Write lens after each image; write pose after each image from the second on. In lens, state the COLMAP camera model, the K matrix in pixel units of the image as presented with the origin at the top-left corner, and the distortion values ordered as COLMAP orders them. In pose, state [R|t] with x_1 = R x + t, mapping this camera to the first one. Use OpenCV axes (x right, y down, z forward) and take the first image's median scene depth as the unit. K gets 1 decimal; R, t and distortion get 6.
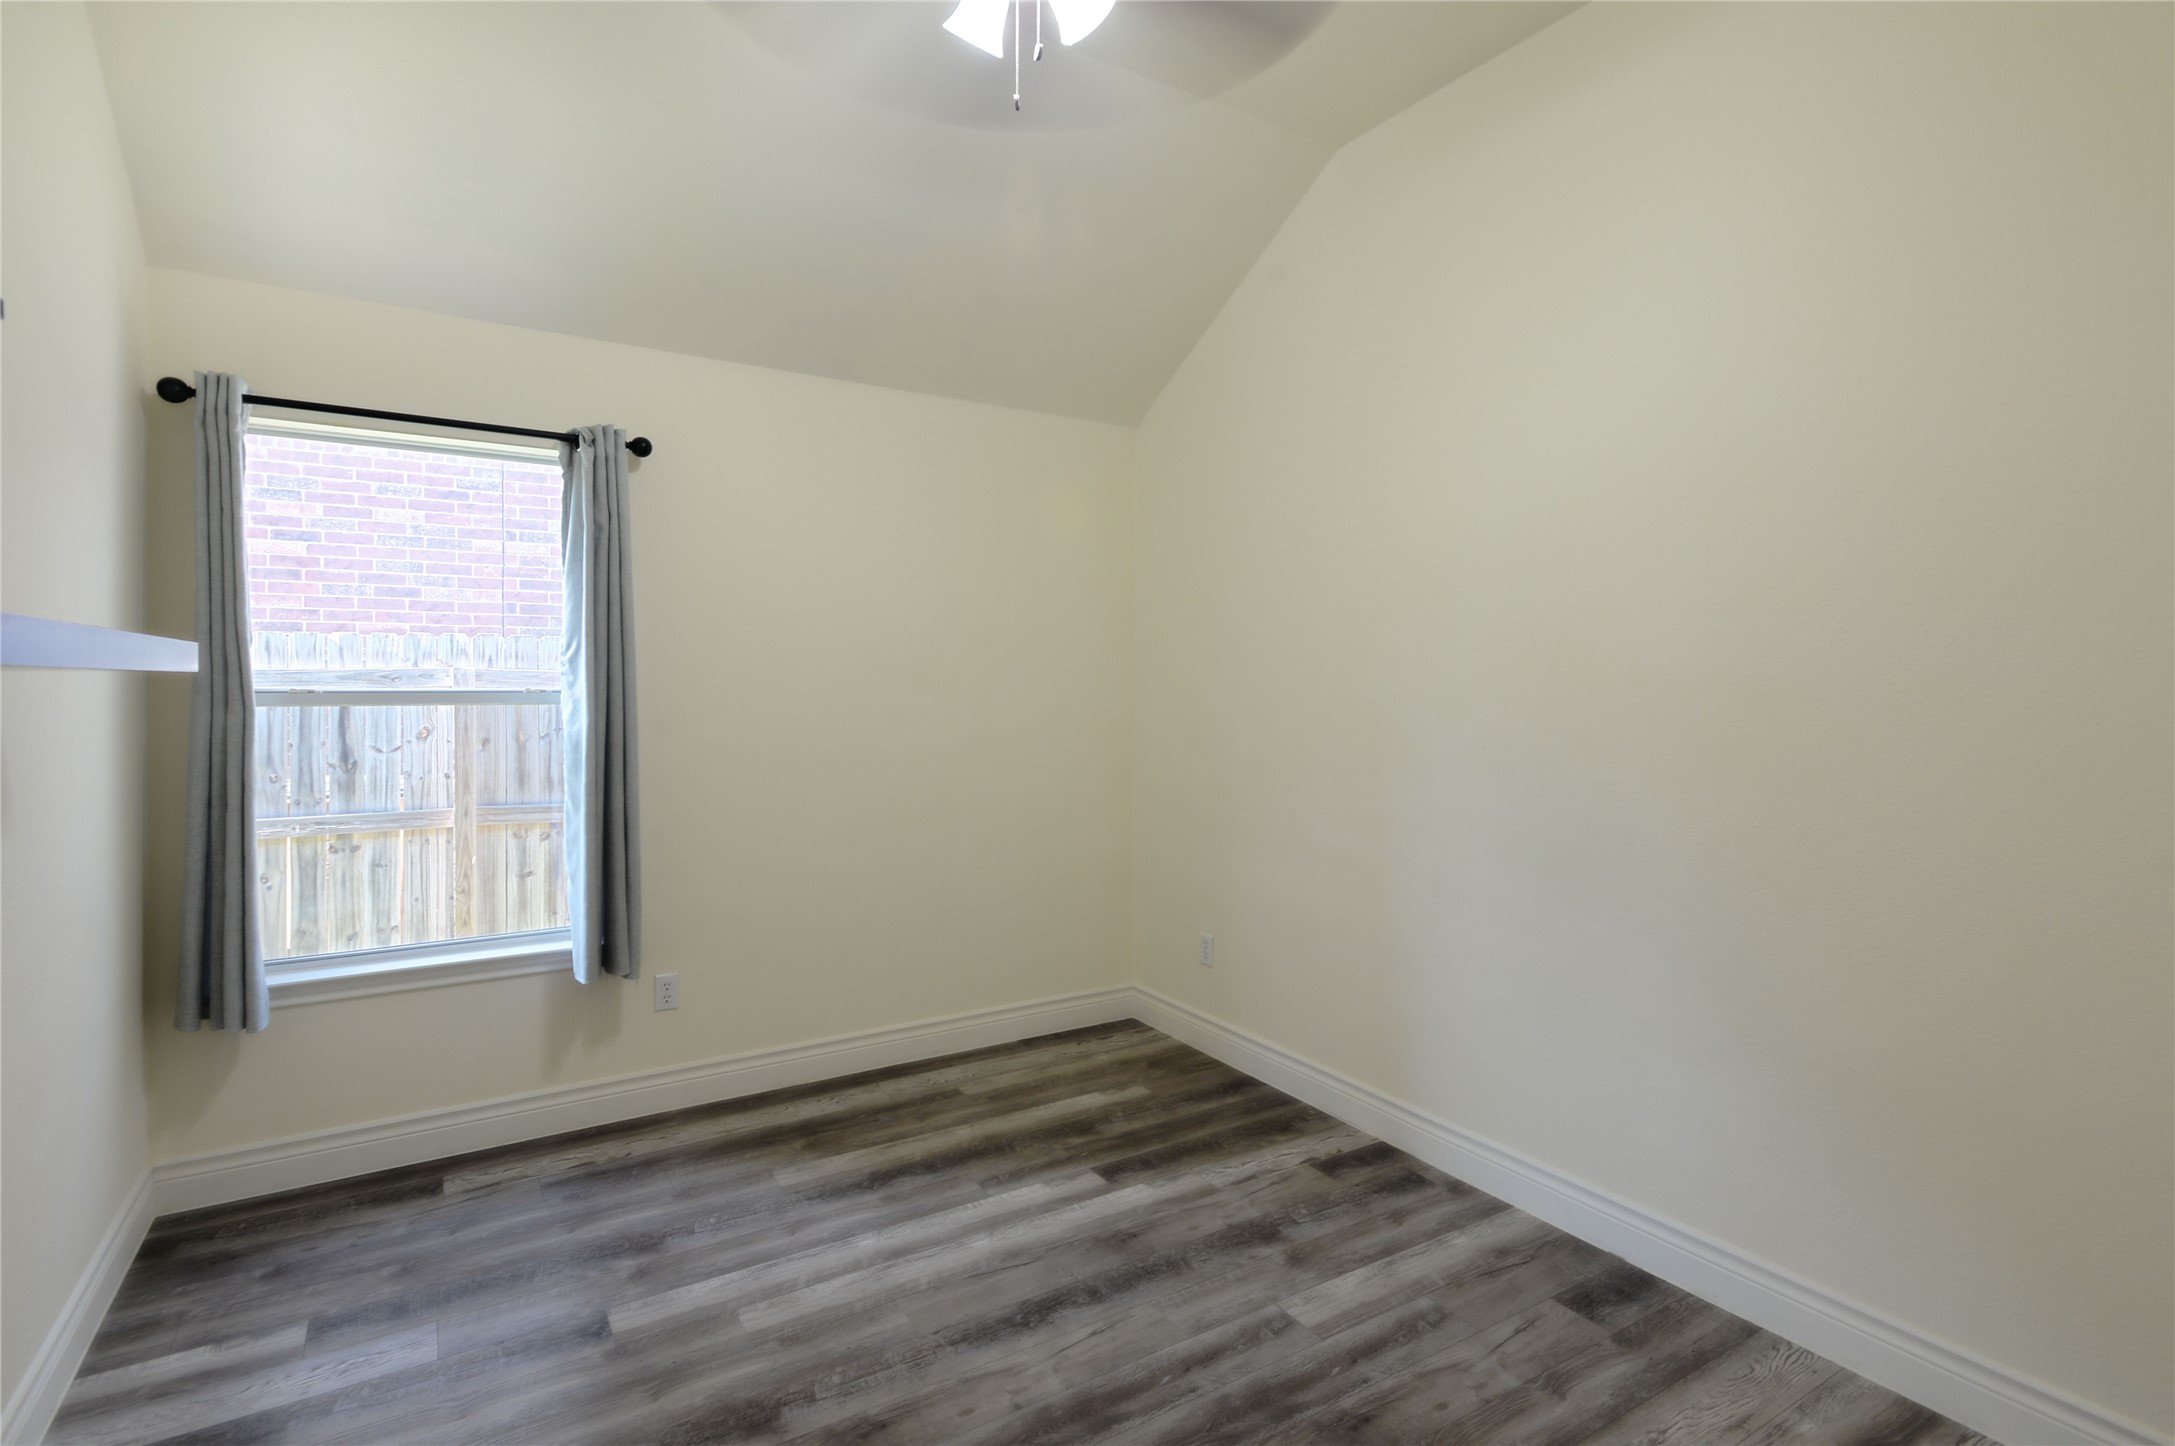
lens RADIAL K [[1045.6, 0, 1091.2], [0, 1045.6, 704.8], [0, 0, 1]] dist [0.000145, -0.001083]
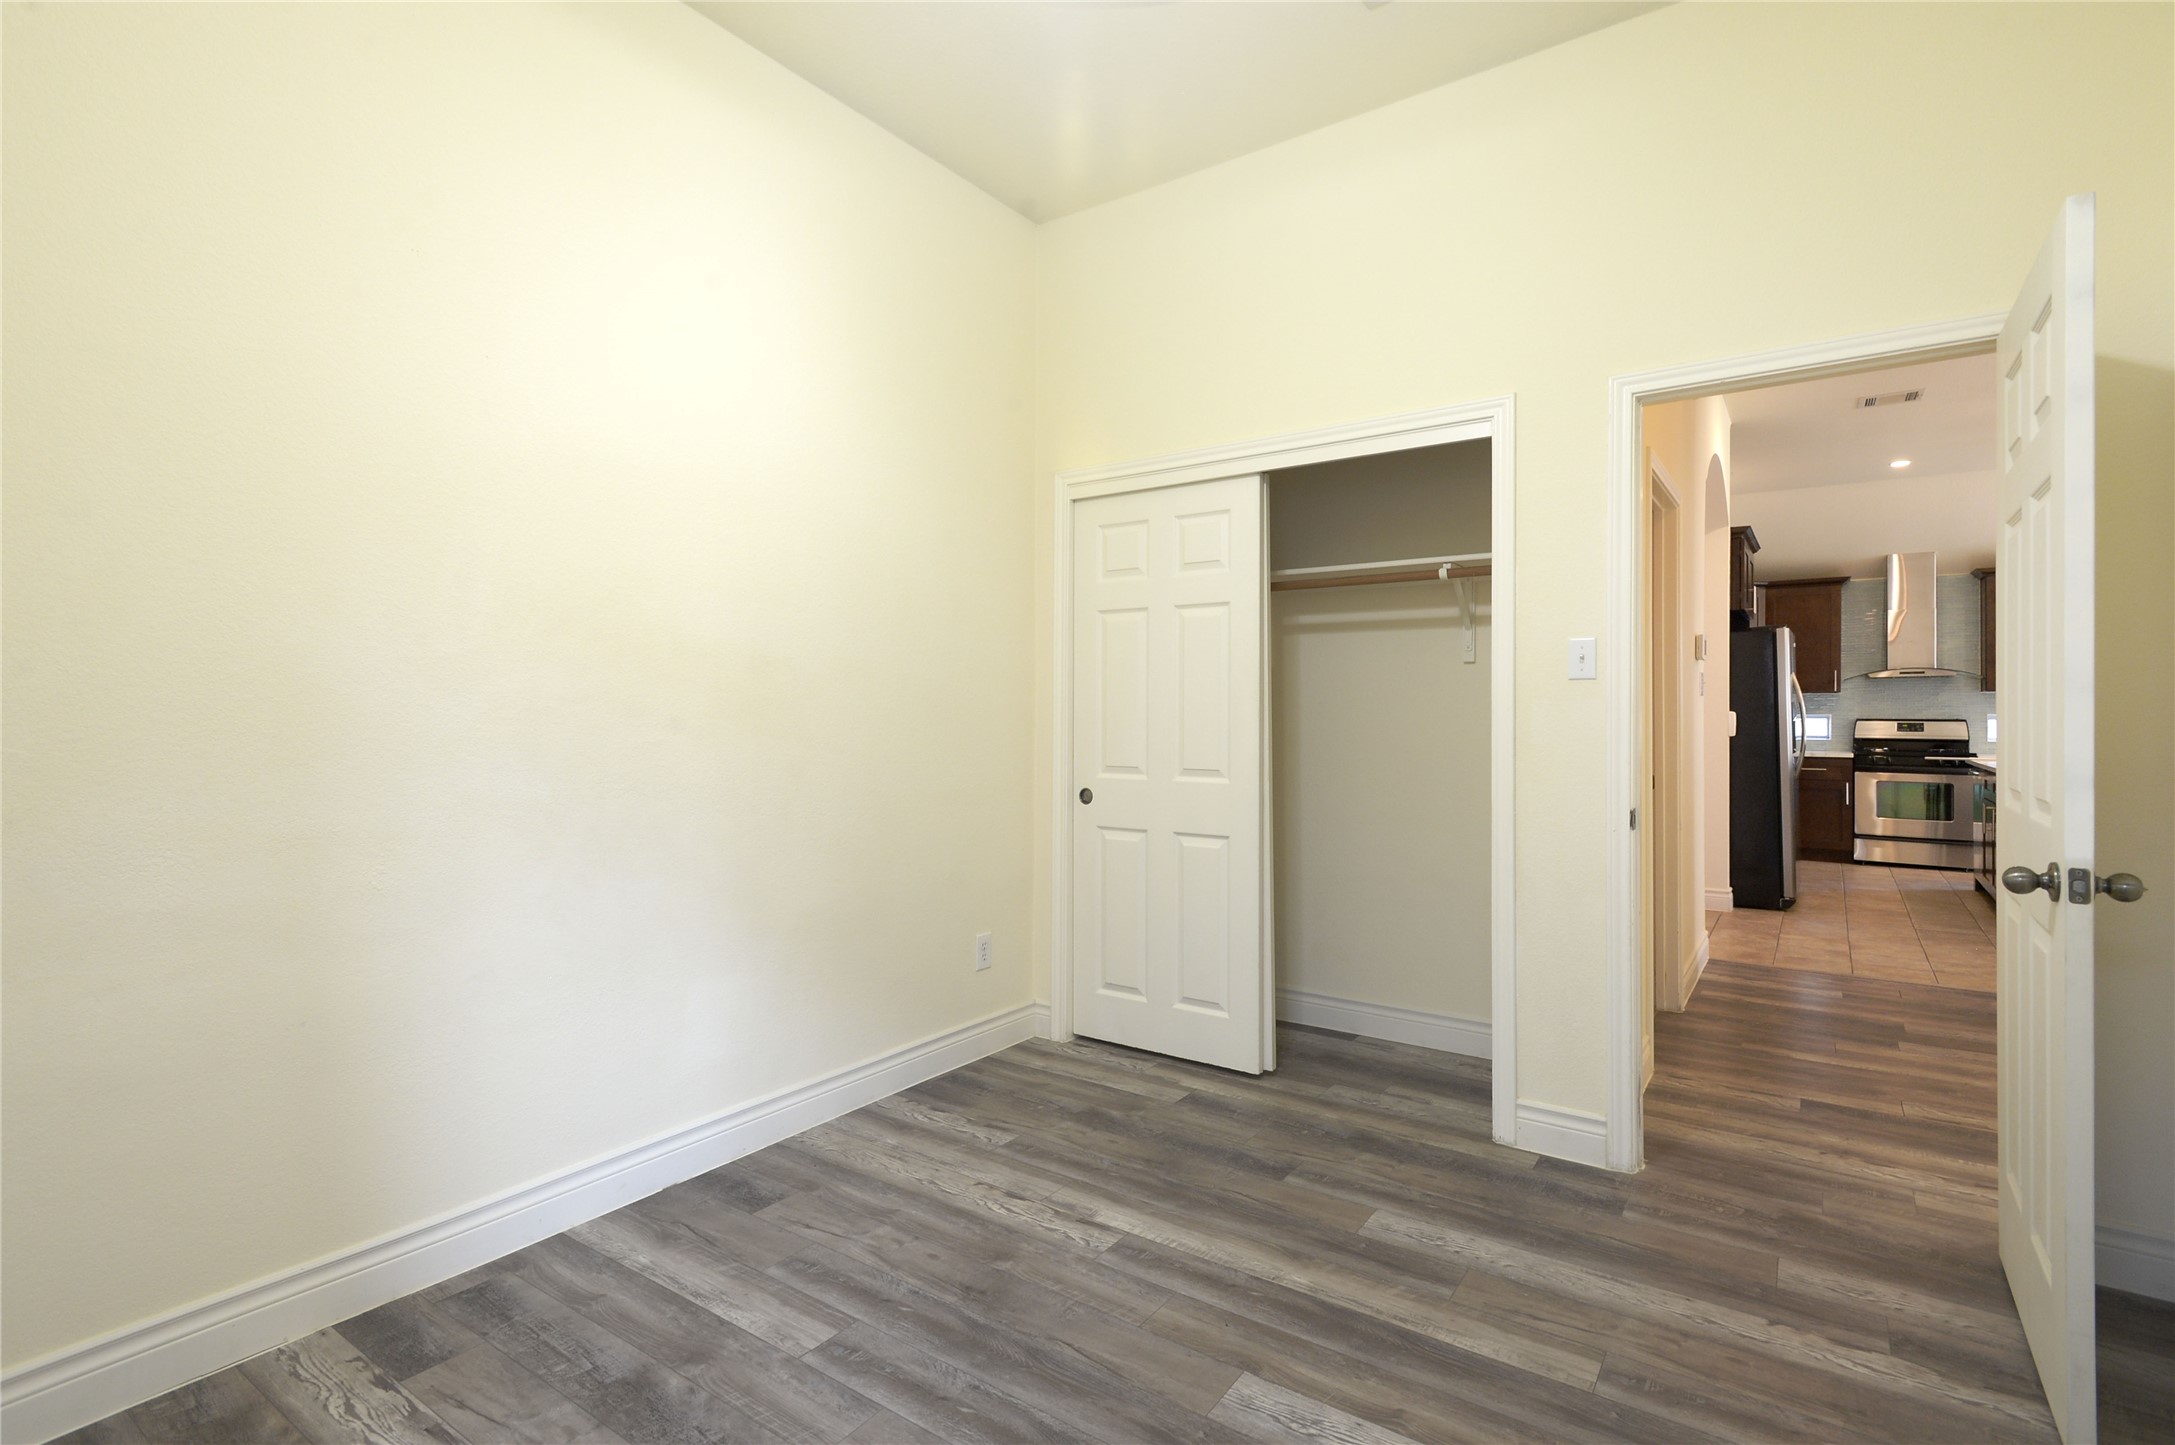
lens RADIAL K [[1045.6, 0, 1084.3], [0, 1045.6, 712.4], [0, 0, 1]] dist [0.000145, -0.001083]
pose [[-0.387581, -0.006597, 0.921812, -0.697548], [0.020614, 0.999662, 0.015821, 0.042399], [-0.921605, 0.025134, -0.387314, 1.113165]]
